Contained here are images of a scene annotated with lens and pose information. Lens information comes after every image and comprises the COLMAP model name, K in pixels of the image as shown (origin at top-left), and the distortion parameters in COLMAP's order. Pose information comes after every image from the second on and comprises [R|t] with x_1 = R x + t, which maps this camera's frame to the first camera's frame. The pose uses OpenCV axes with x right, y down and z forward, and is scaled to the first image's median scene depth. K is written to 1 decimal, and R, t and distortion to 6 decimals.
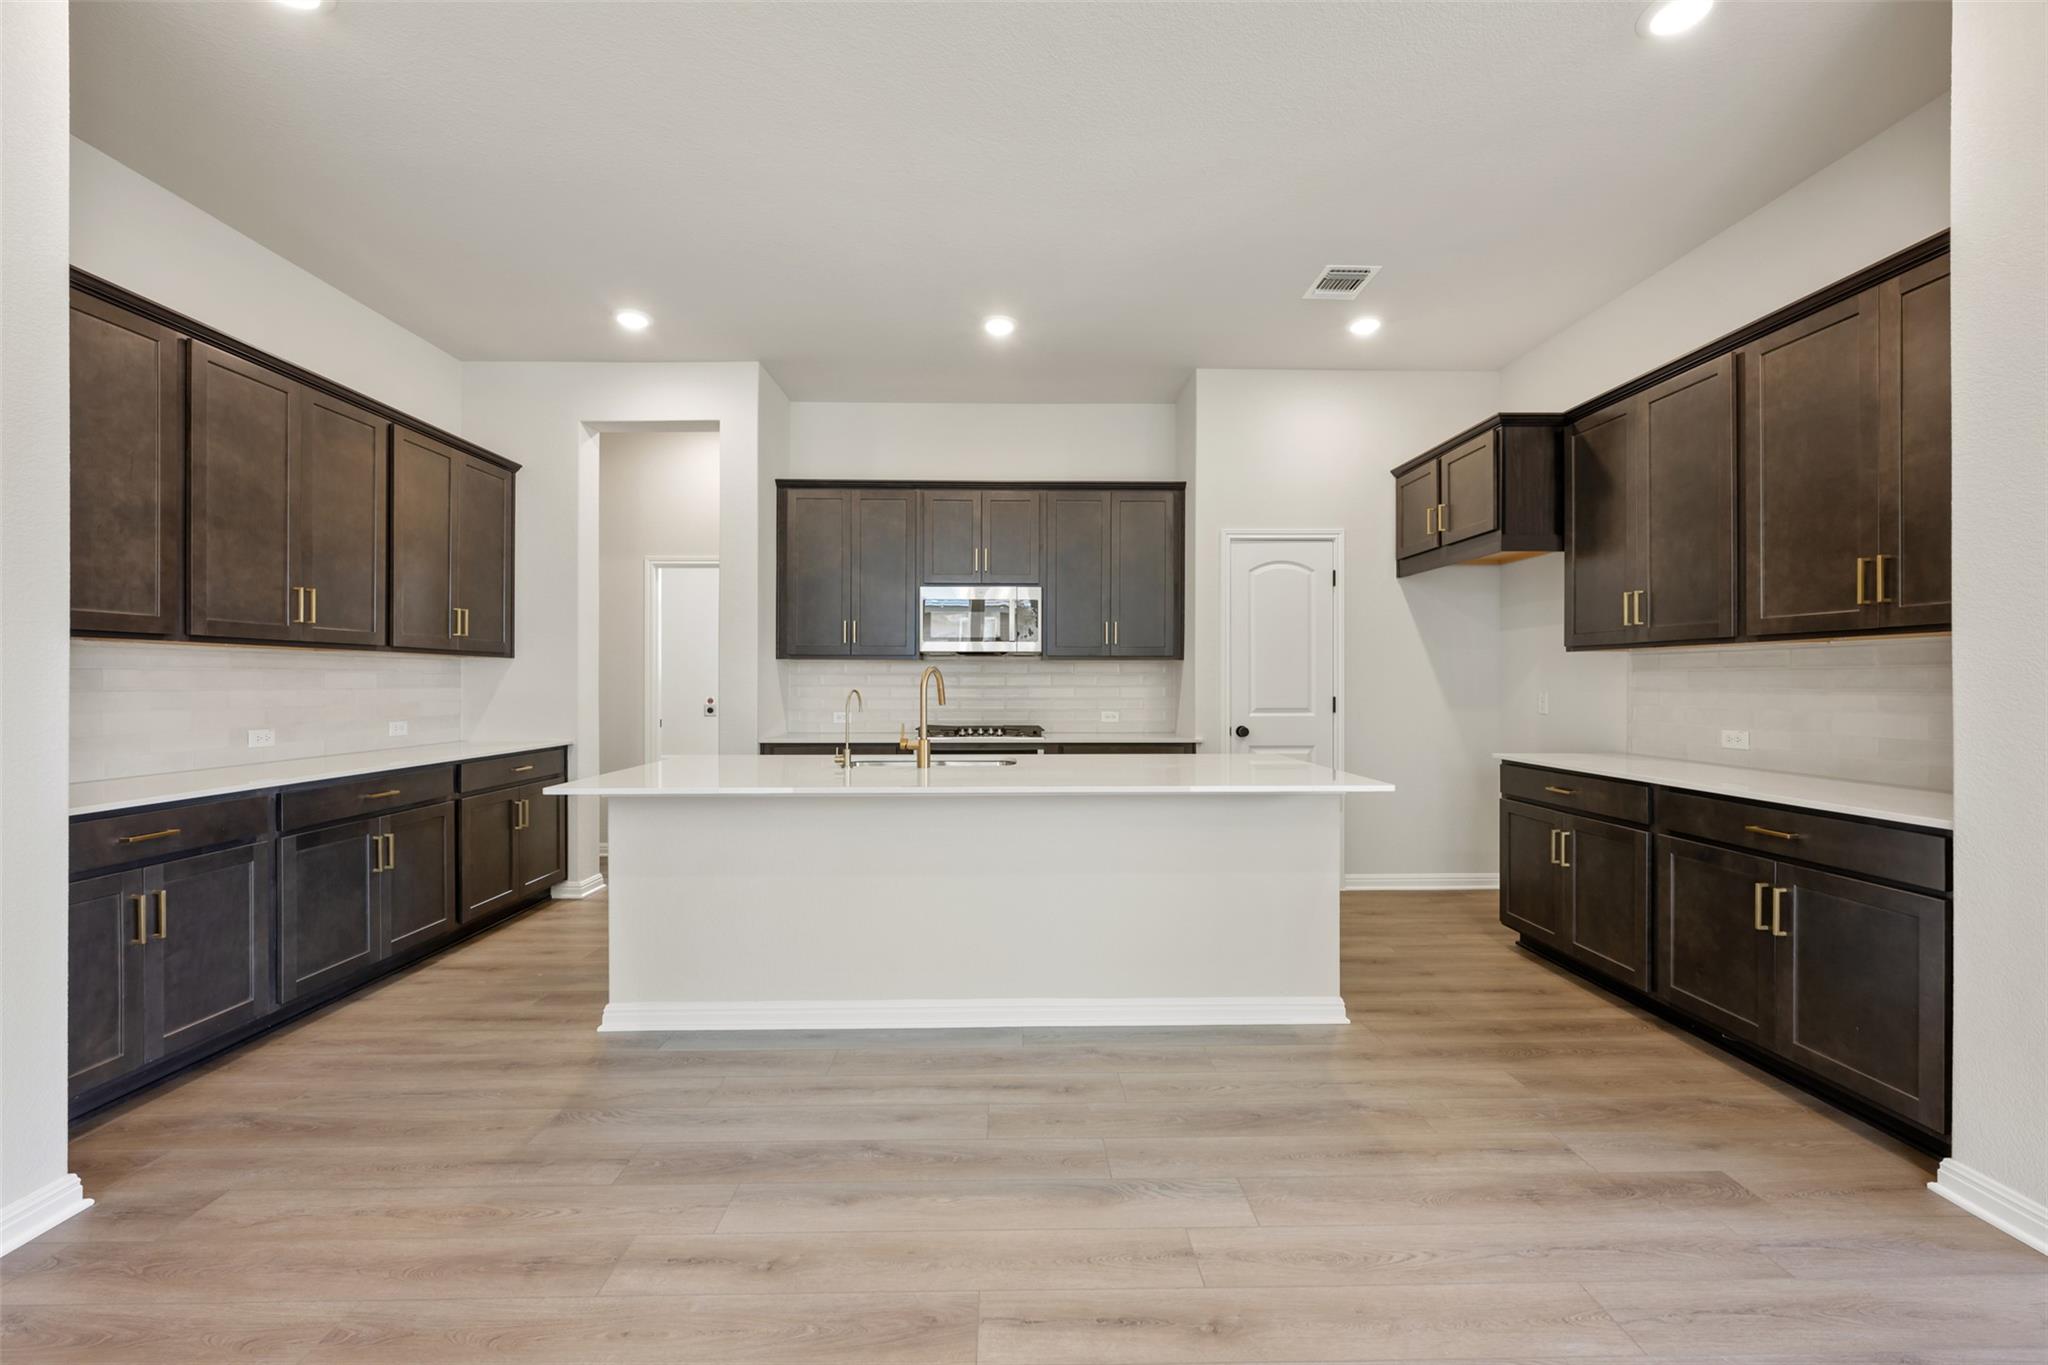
lens RADIAL K [[807.6, 0, 1022.2], [0, 807.6, 680.1], [0, 0, 1]] dist [-0.001052, 0.000273]
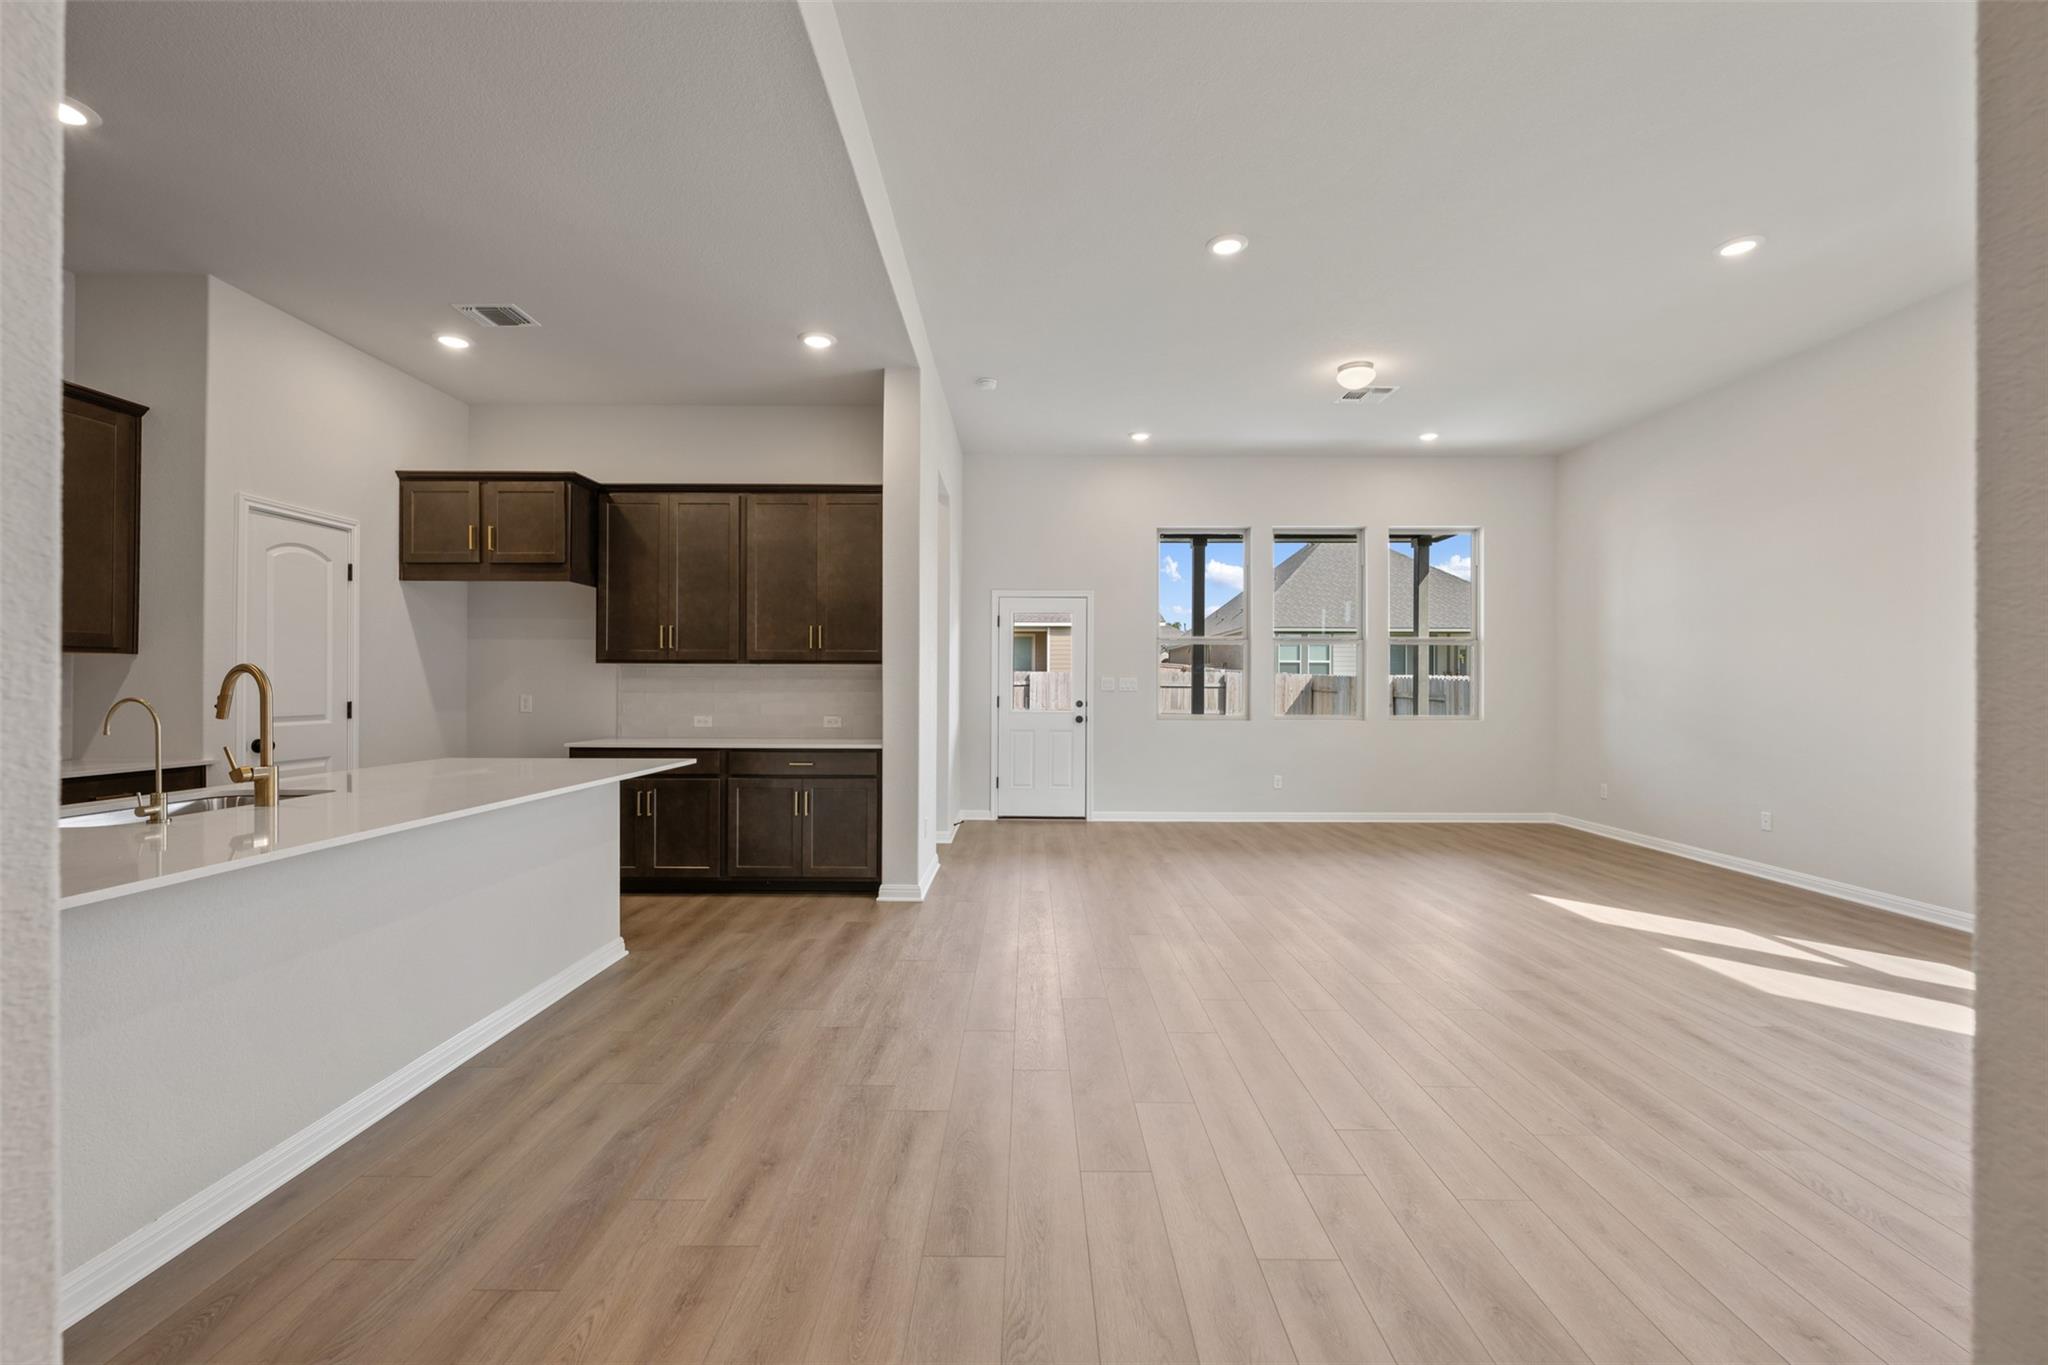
lens RADIAL K [[864.6, 0, 1021.9], [0, 864.6, 686.3], [0, 0, 1]] dist [-0.000334, -0.000124]
pose [[0.028965, 0.000610, 0.999580, -0.833384], [-0.004734, 0.999989, -0.000473, 0.000144], [-0.999569, -0.004718, 0.028967, 0.300690]]
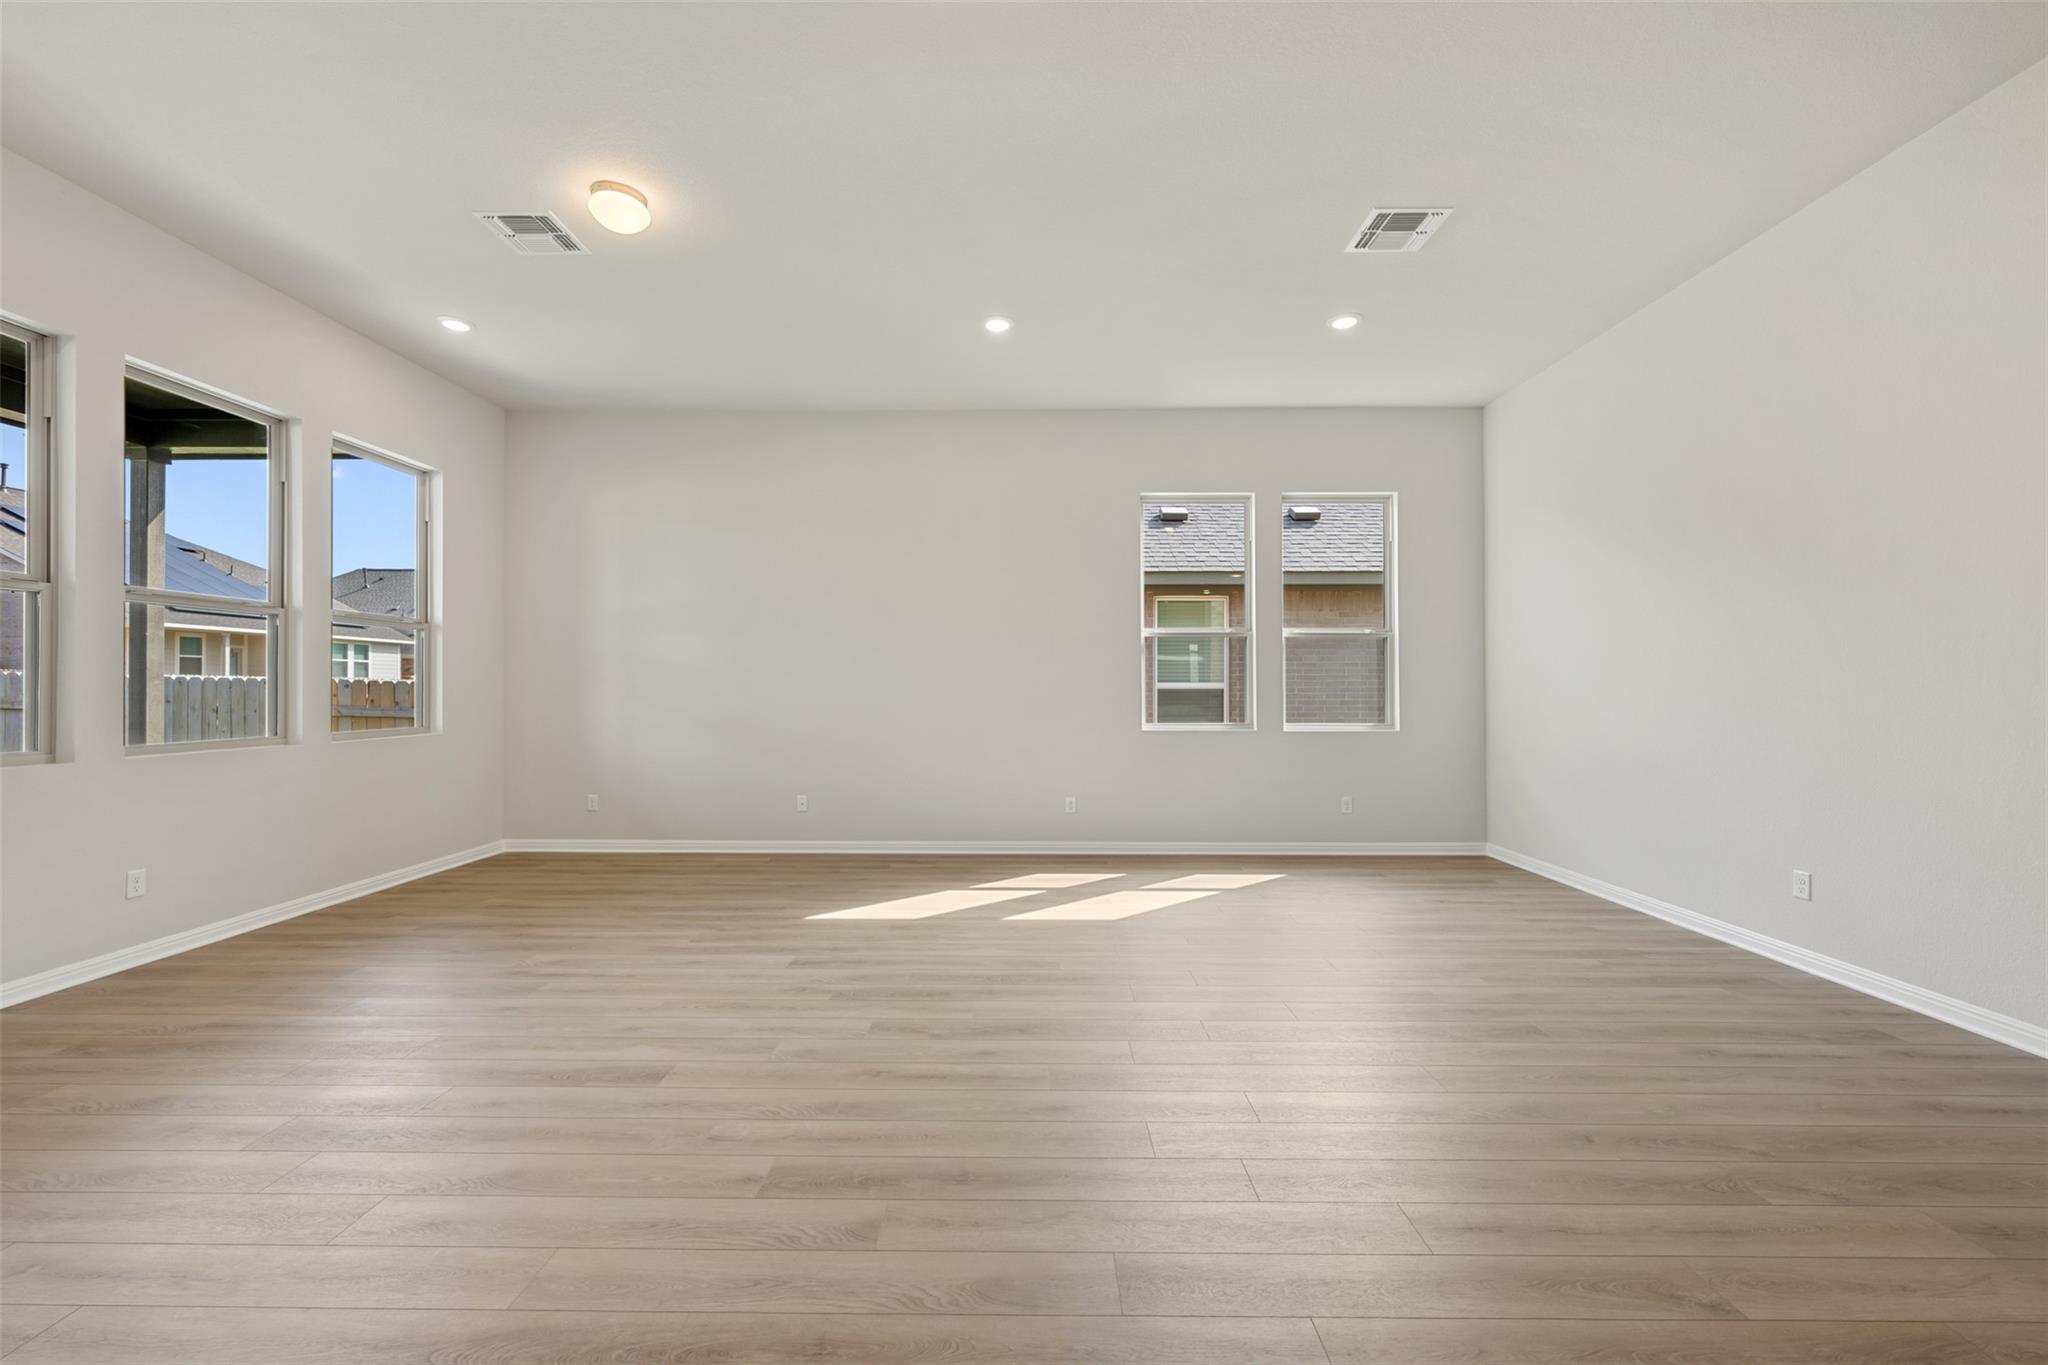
lens RADIAL K [[810.2, 0, 1022.3], [0, 810.2, 683.0], [0, 0, 1]] dist [-0.001054, -0.000071]
pose [[-0.999457, 0.000519, 0.032937, 0.367209], [0.000236, 0.999963, -0.008605, -0.000189], [-0.032940, -0.008593, -0.999420, 0.719165]]
